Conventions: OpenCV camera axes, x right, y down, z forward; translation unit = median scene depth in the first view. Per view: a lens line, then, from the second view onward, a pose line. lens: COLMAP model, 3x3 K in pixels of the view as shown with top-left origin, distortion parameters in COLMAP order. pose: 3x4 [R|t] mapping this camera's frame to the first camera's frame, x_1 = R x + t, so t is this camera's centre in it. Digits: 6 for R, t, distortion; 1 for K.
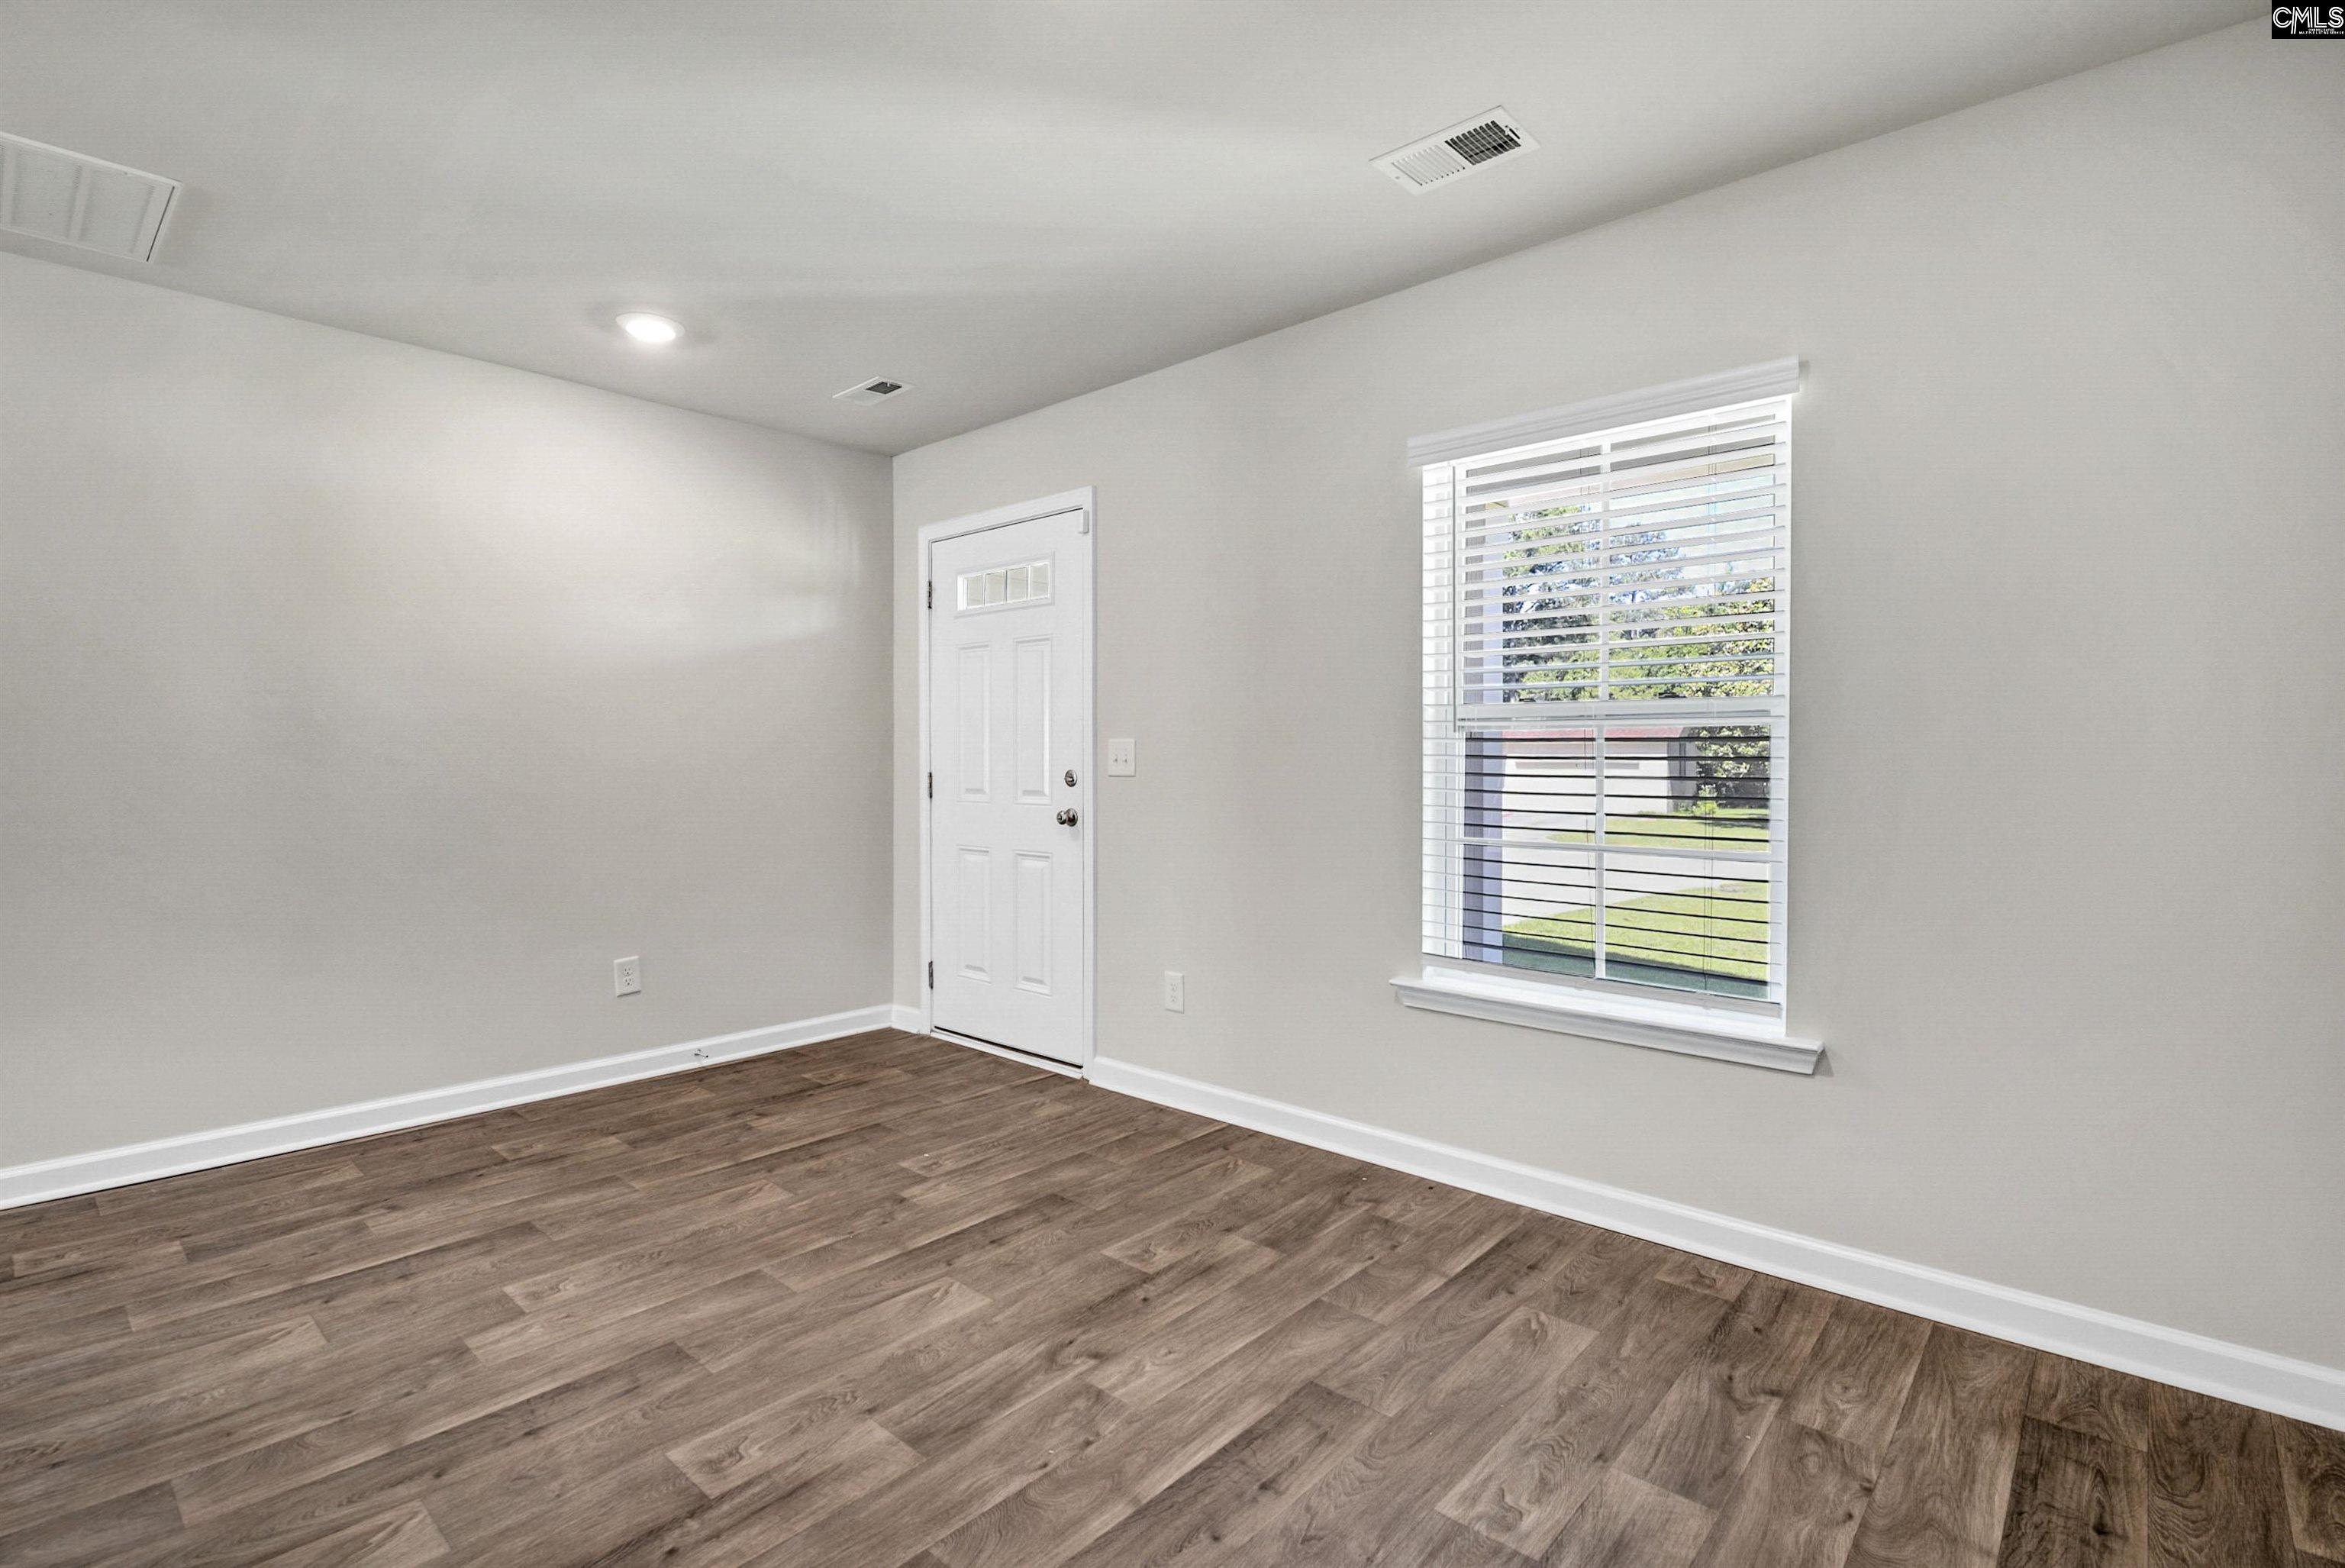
lens RADIAL K [[1090.1, 0, 1181.0], [0, 1090.1, 773.1], [0, 0, 1]] dist [-0.004578, -0.012221]
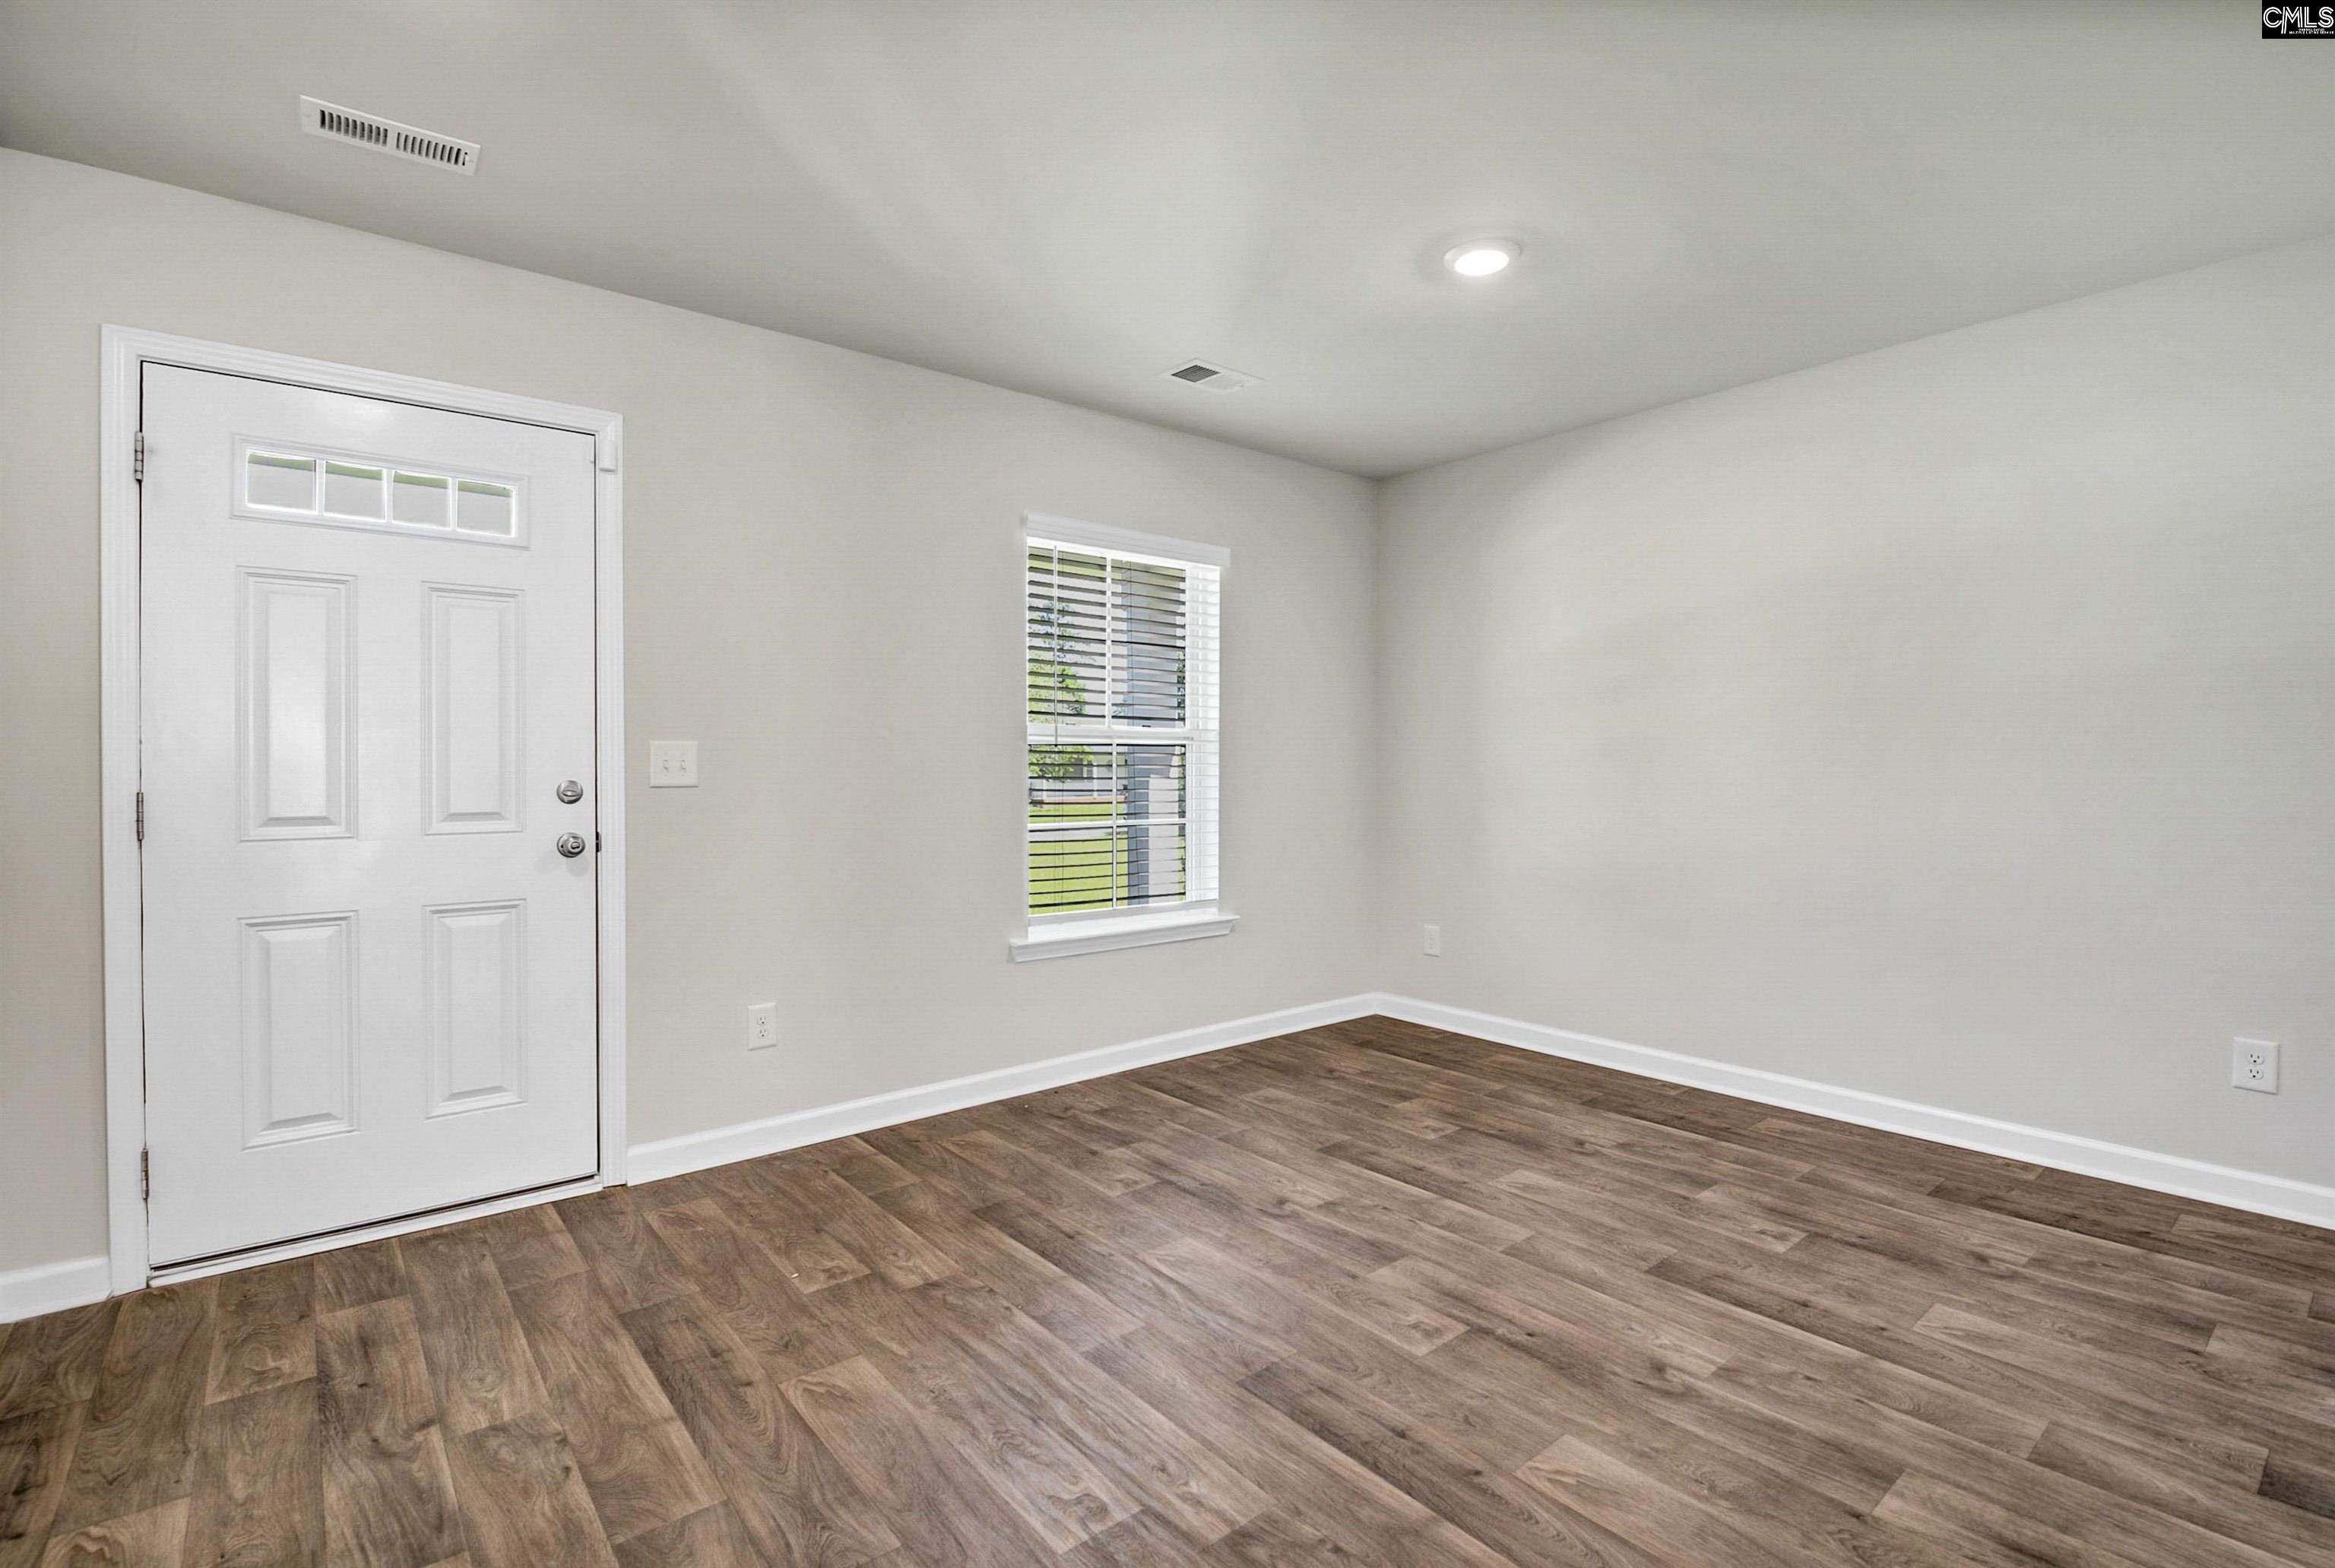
lens RADIAL K [[1070.0, 0, 1164.8], [0, 1070.0, 746.0], [0, 0, 1]] dist [-0.000821, -0.008284]
pose [[0.162071, 0.014697, 0.986670, -0.808959], [0.018576, 0.999666, -0.017942, -0.006876], [-0.986604, 0.021236, 0.161744, 0.518944]]
